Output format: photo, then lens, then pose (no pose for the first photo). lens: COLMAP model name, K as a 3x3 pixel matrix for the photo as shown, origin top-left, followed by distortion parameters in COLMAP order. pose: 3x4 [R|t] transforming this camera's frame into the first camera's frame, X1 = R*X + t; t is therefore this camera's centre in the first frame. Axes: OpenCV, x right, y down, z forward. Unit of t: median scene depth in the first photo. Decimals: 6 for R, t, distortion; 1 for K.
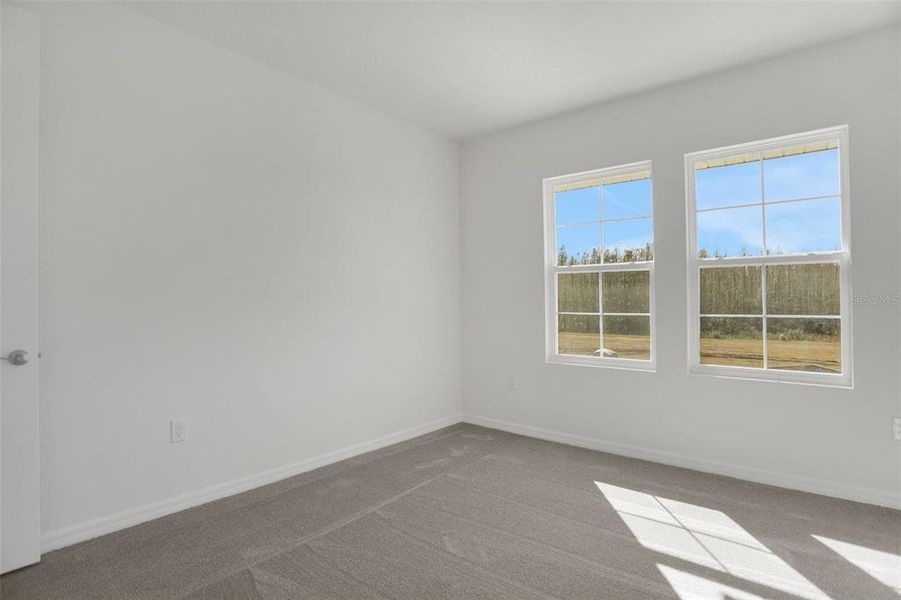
lens RADIAL K [[469.2, 0, 452.5], [0, 469.2, 305.6], [0, 0, 1]] dist [-0.010537, -0.000696]
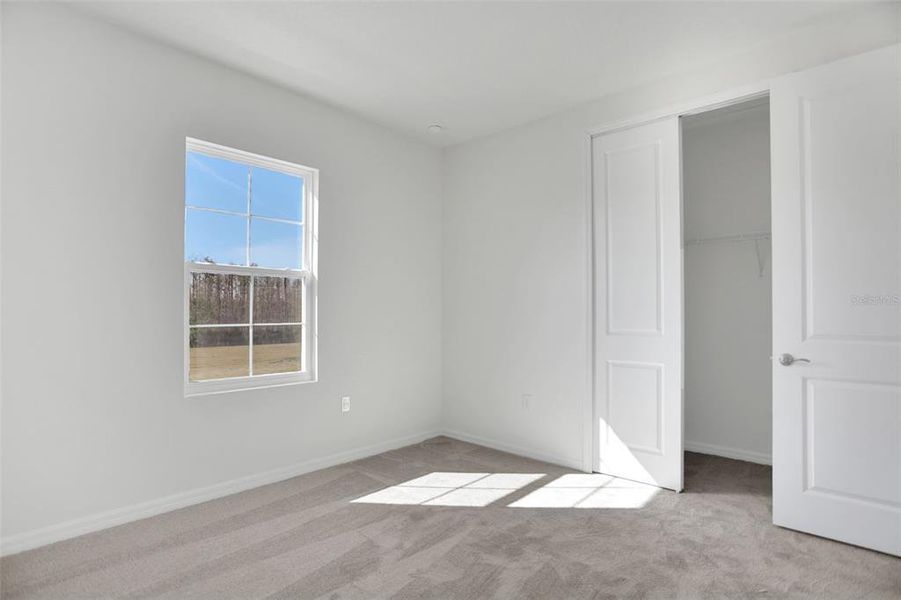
lens RADIAL K [[482.5, 0, 454.9], [0, 482.5, 303.8], [0, 0, 1]] dist [0.014390, 0.001456]
pose [[0.050631, 0.006520, 0.998696, -0.763033], [0.001217, 0.999978, -0.006590, -0.021728], [-0.998717, 0.001549, 0.050622, 0.842455]]
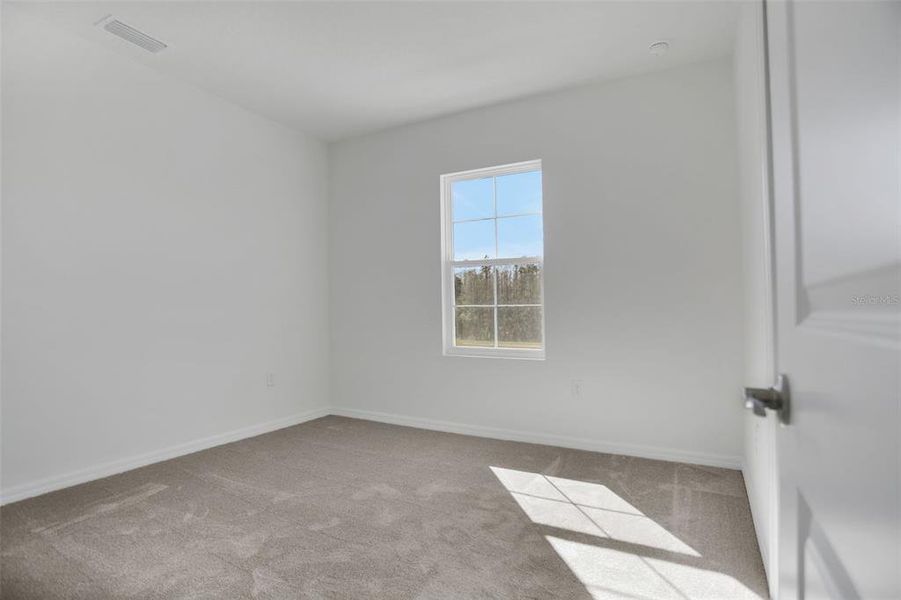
lens RADIAL K [[473.0, 0, 444.4], [0, 473.0, 303.6], [0, 0, 1]] dist [-0.034926, 0.000593]
pose [[0.982936, -0.022764, 0.182532, 0.016777], [0.021561, 0.999731, 0.008574, 0.000031], [-0.182678, -0.004492, 0.983163, -0.013798]]
